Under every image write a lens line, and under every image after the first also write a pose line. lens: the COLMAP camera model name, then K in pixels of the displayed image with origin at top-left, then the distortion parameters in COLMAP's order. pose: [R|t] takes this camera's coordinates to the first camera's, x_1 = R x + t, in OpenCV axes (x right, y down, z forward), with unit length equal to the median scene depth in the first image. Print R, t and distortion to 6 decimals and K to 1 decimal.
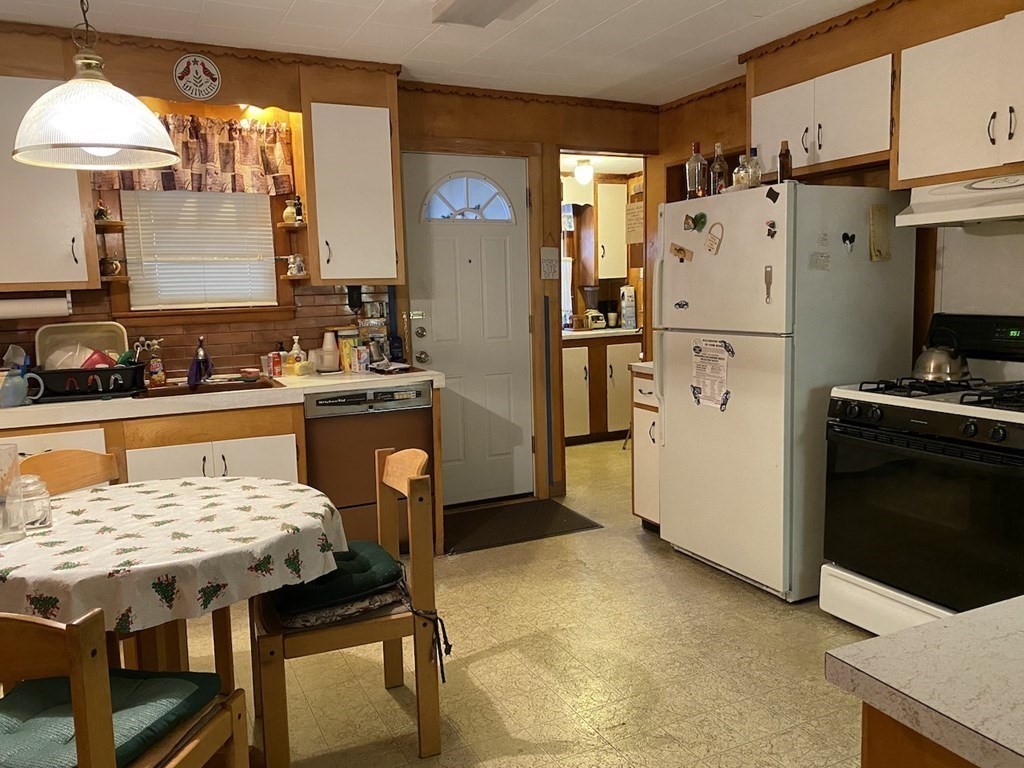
lens RADIAL K [[785.2, 0, 512.5], [0, 785.2, 382.0], [0, 0, 1]] dist [-0.001053, -0.001897]
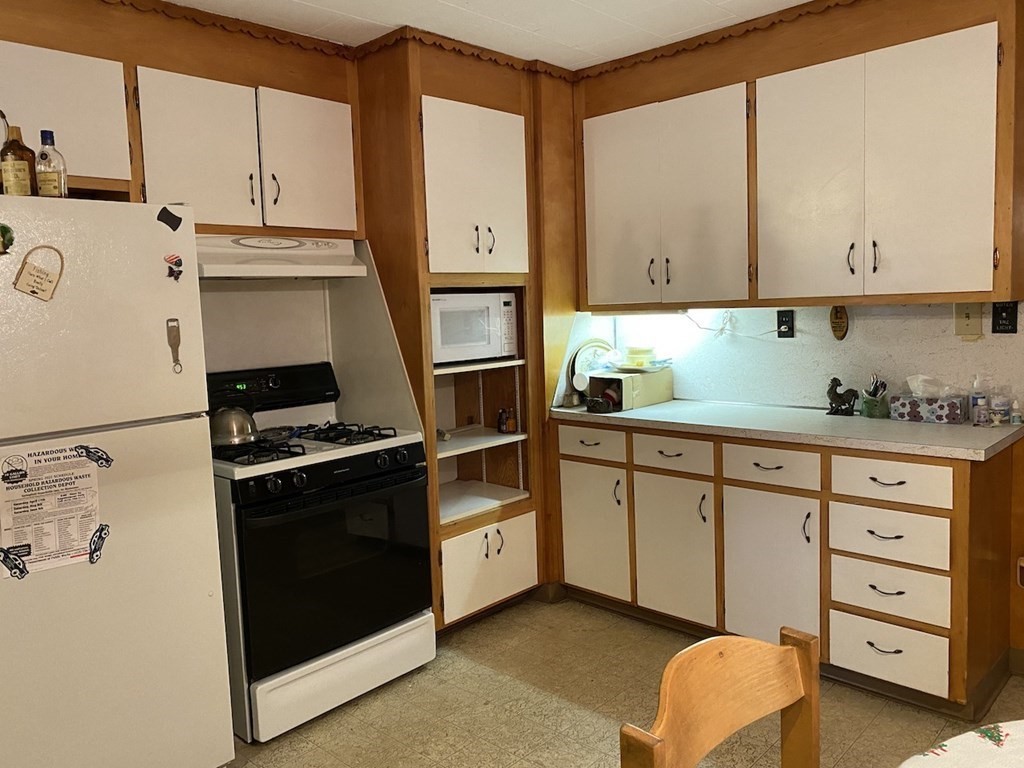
lens RADIAL K [[785.2, 0, 512.1], [0, 785.2, 380.7], [0, 0, 1]] dist [-0.001053, -0.001897]
pose [[-0.362271, -0.051981, 0.930622, -0.402895], [0.163923, 0.979328, 0.118513, -0.119291], [-0.917545, 0.195484, -0.346262, 0.910241]]
